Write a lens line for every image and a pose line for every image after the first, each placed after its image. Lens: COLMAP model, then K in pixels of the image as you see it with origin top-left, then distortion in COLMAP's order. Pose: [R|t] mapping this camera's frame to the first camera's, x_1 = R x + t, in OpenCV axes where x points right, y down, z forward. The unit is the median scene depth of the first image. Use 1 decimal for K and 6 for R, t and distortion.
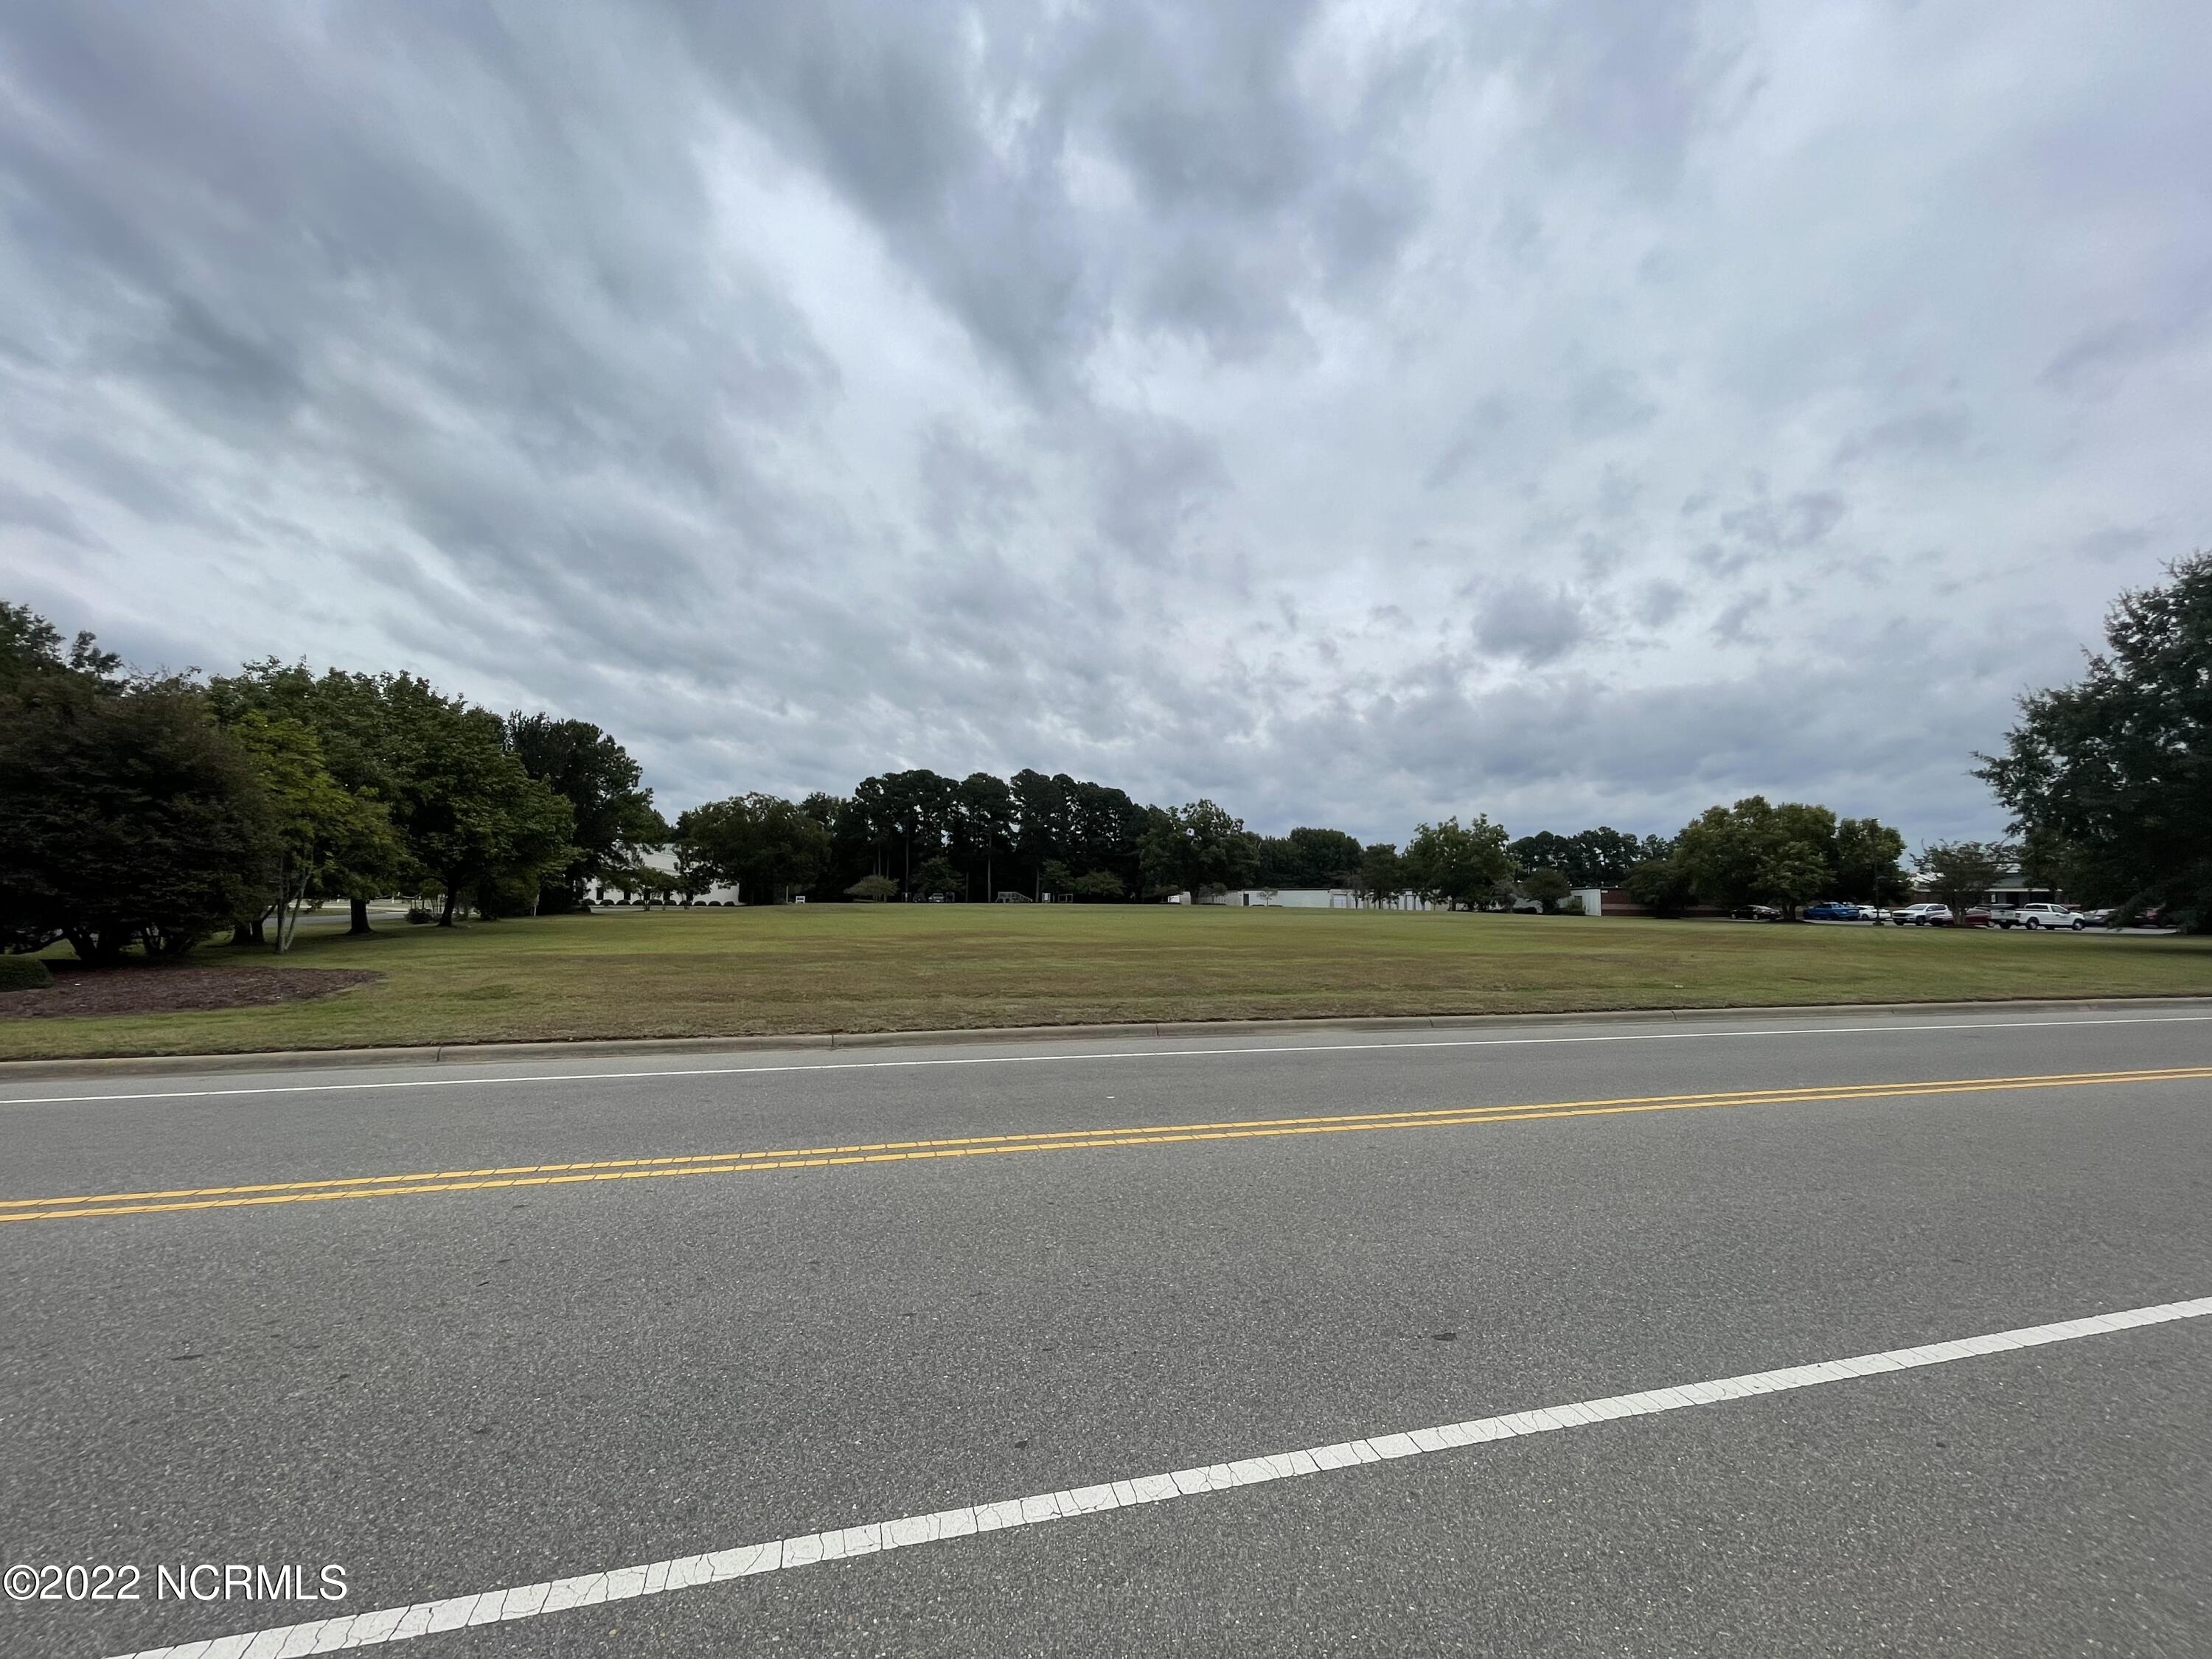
lens RADIAL K [[893.9, 0, 1129.5], [0, 893.9, 749.5], [0, 0, 1]] dist [-0.000382, -0.000716]
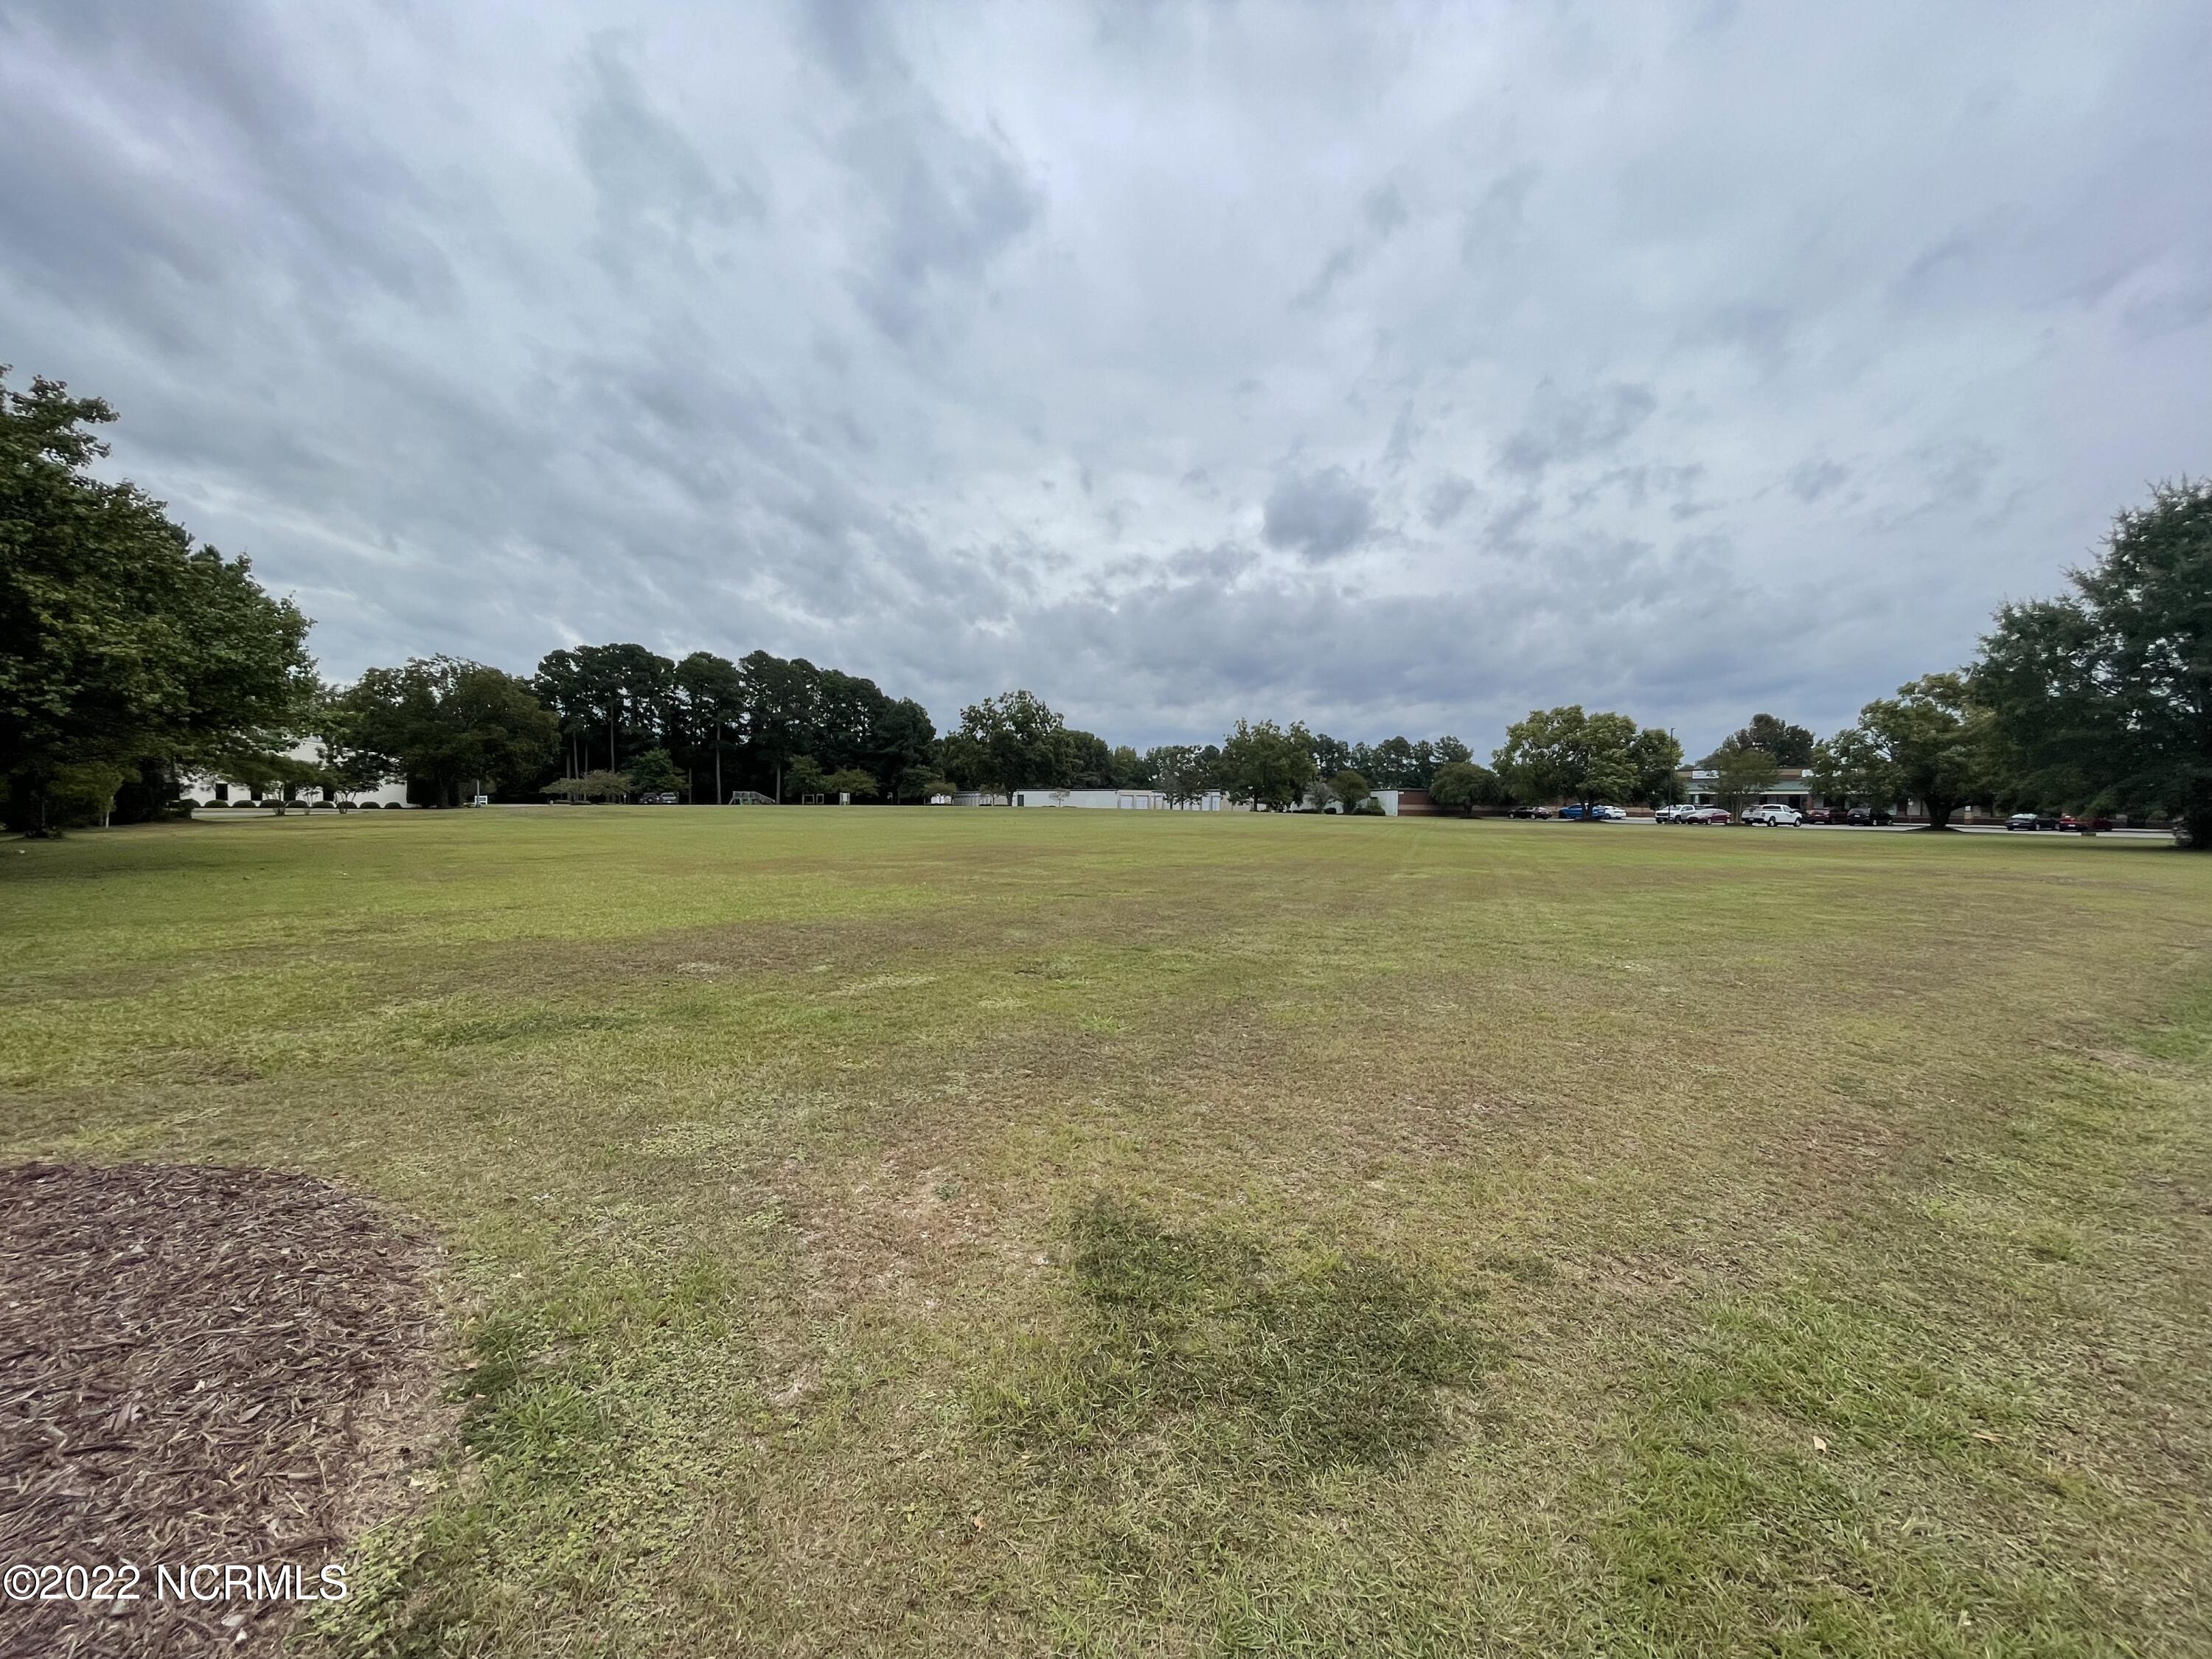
lens RADIAL K [[893.9, 0, 1078.6], [0, 893.9, 894.3], [0, 0, 1]] dist [-0.000382, -0.000716]
pose [[0.962094, -0.028040, 0.271272, -0.073078], [-0.045501, 0.964254, 0.261043, 0.013590], [-0.268895, -0.263491, 0.926427, 0.077892]]
